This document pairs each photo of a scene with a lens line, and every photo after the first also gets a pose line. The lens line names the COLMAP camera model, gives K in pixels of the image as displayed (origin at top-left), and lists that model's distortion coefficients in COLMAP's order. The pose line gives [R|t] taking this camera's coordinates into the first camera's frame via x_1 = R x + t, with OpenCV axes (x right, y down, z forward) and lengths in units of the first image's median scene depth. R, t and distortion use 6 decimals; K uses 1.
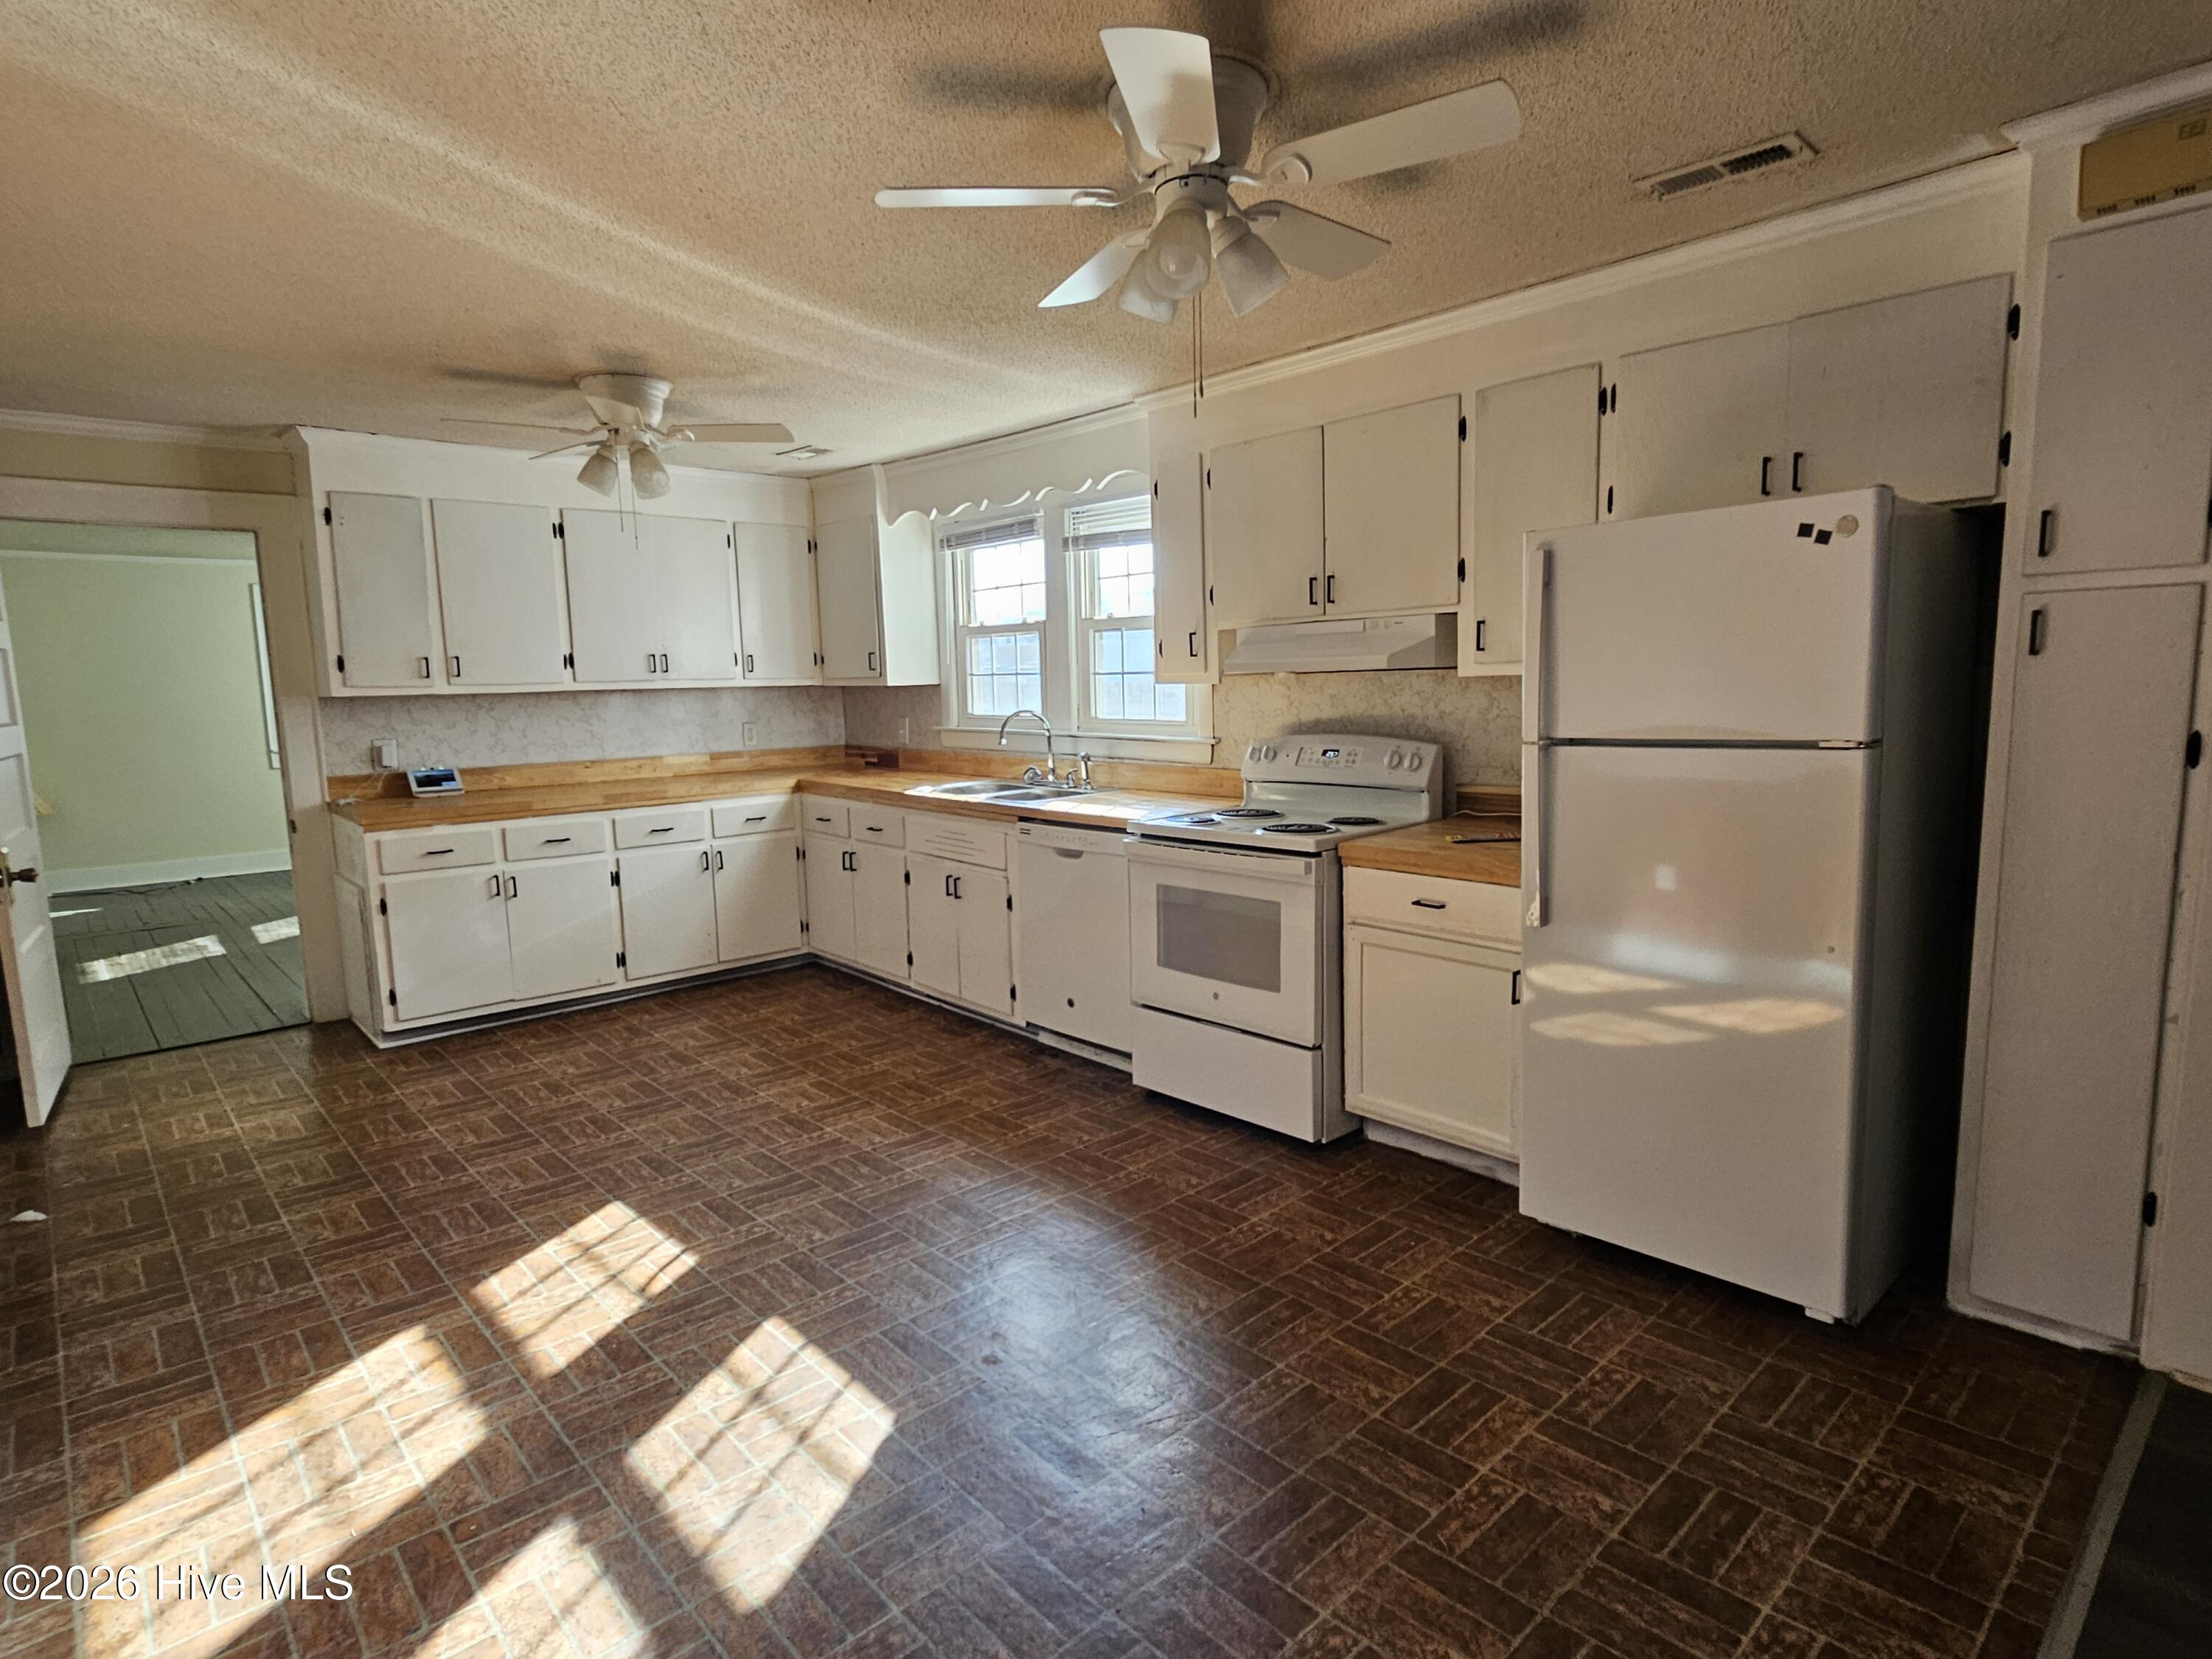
lens RADIAL K [[1192.5, 0, 1101.4], [0, 1192.5, 826.3], [0, 0, 1]] dist [-0.009332, 0.000777]
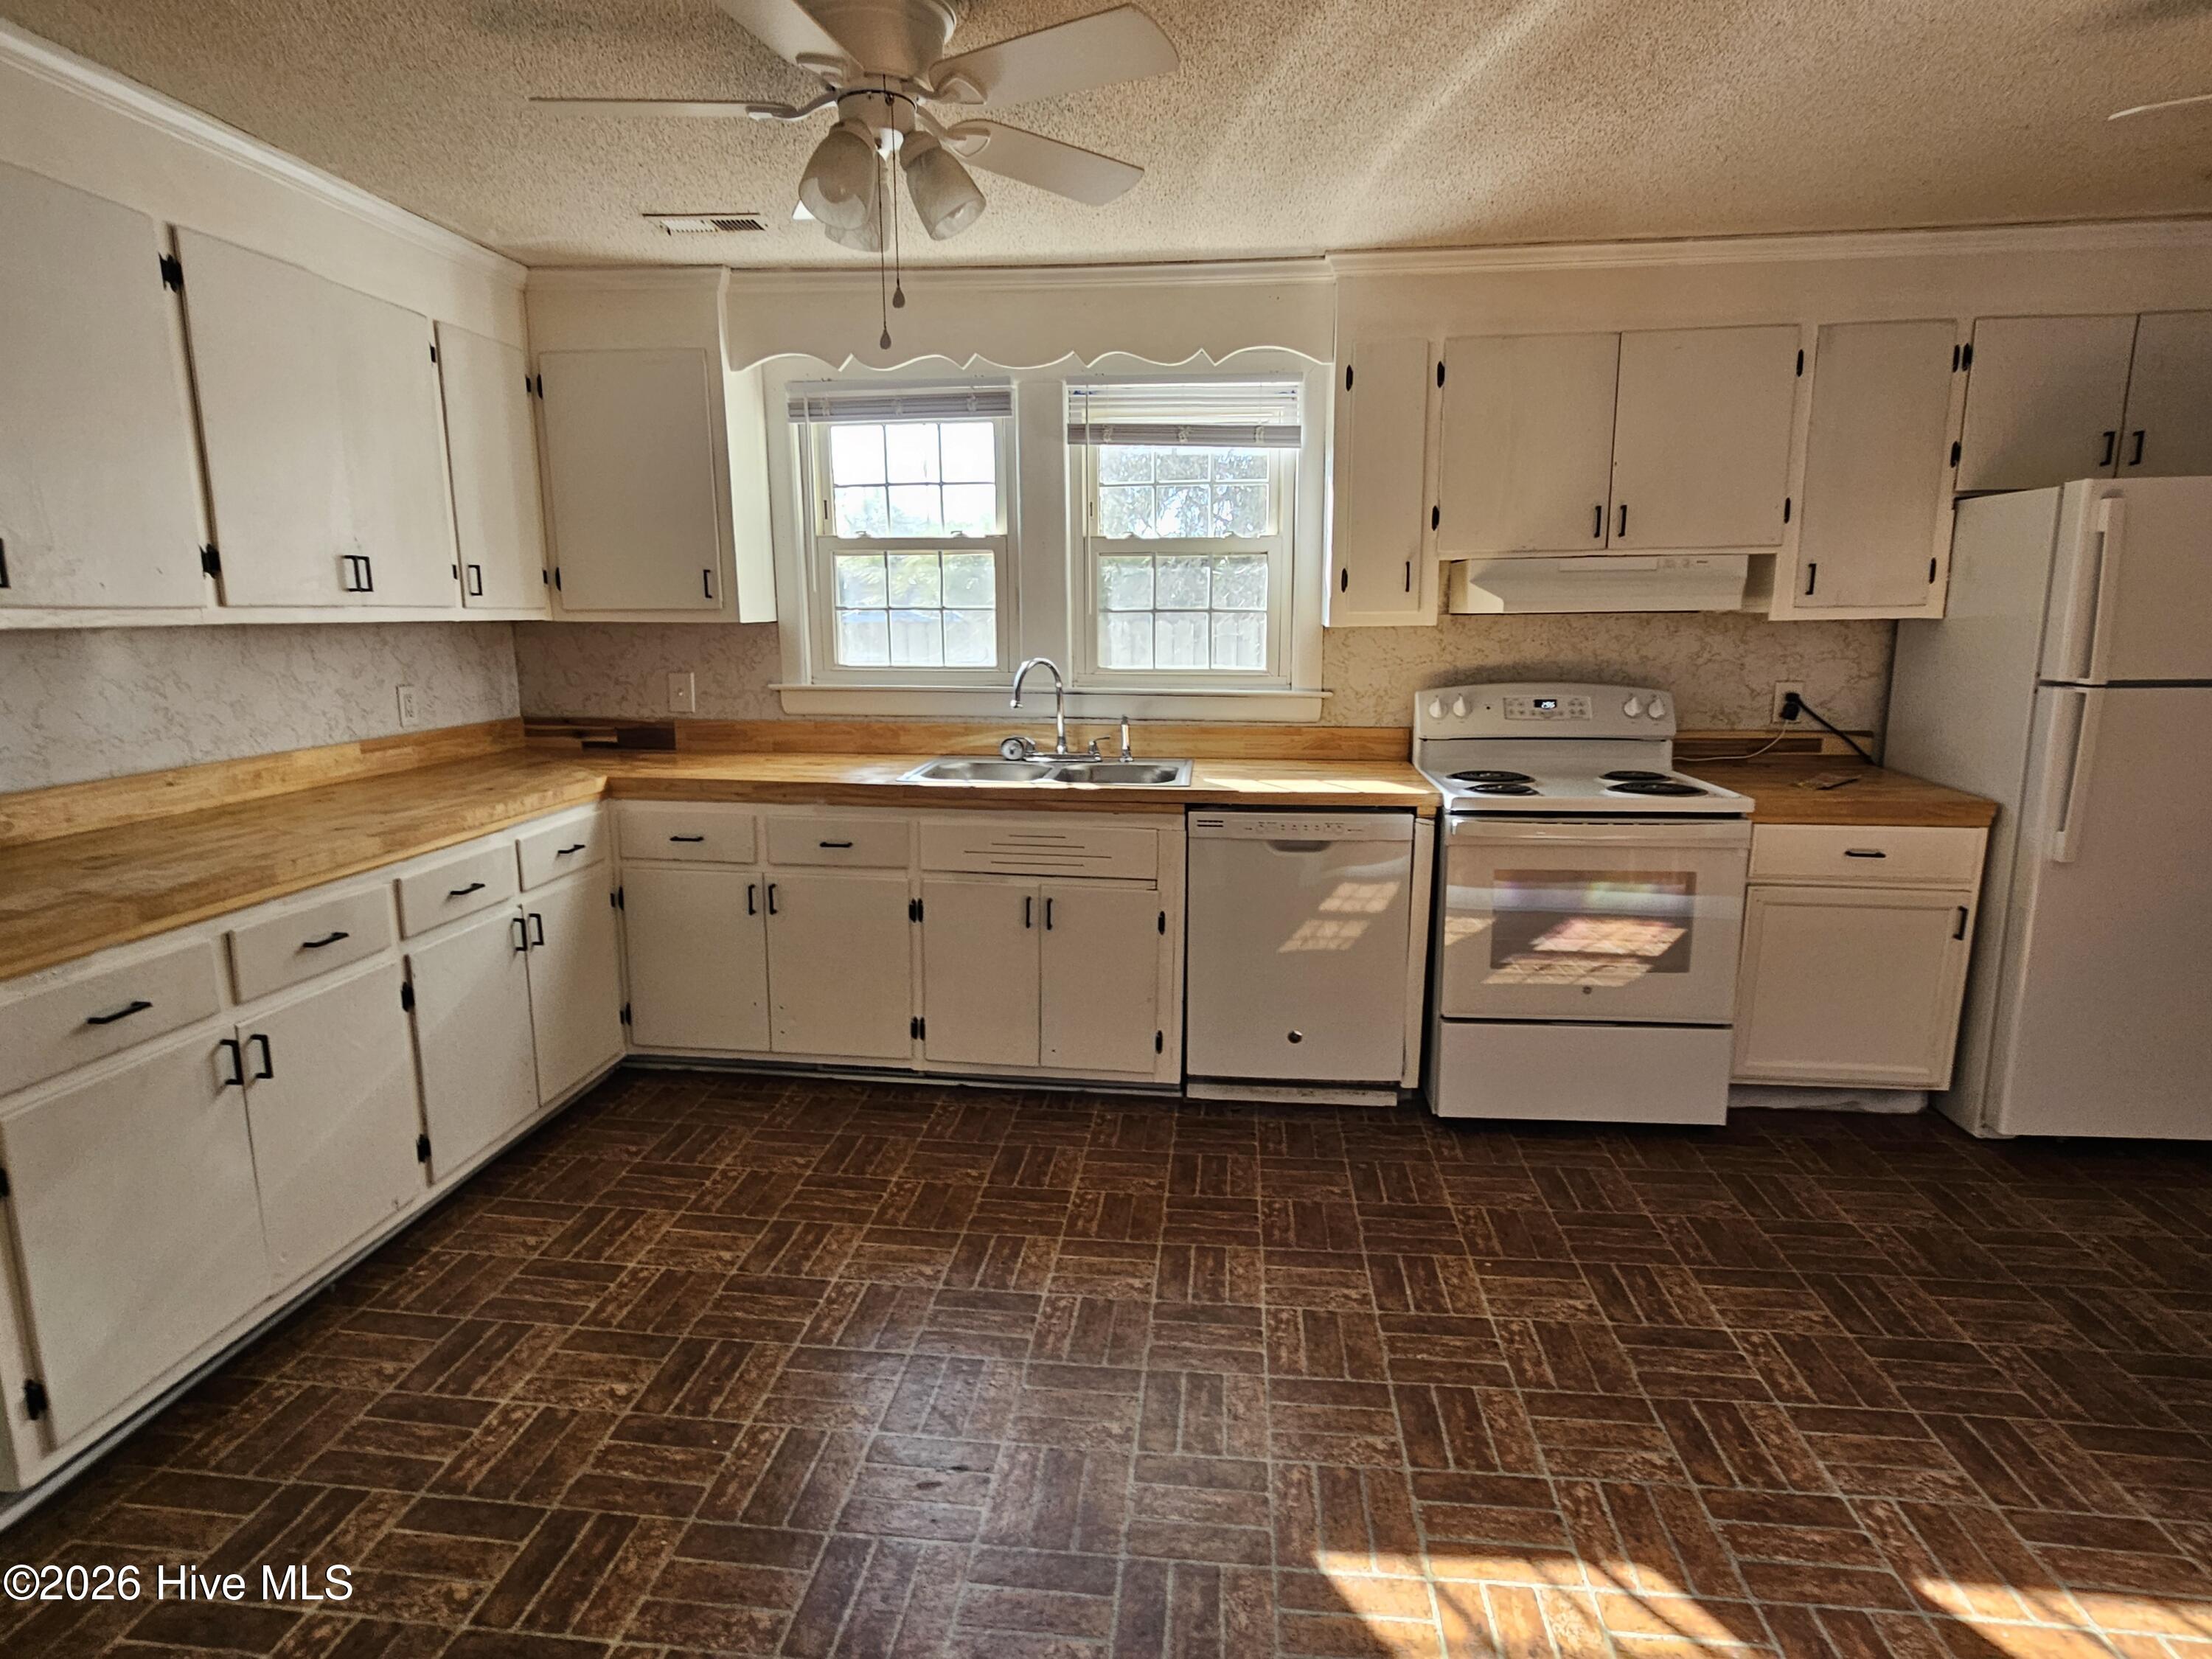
lens RADIAL K [[1192.5, 0, 1109.9], [0, 1192.5, 824.5], [0, 0, 1]] dist [-0.009332, 0.000777]
pose [[0.745341, -0.097818, 0.659468, -0.497063], [0.070524, 0.995196, 0.067910, -0.041187], [-0.662942, -0.004108, 0.748659, 0.407579]]
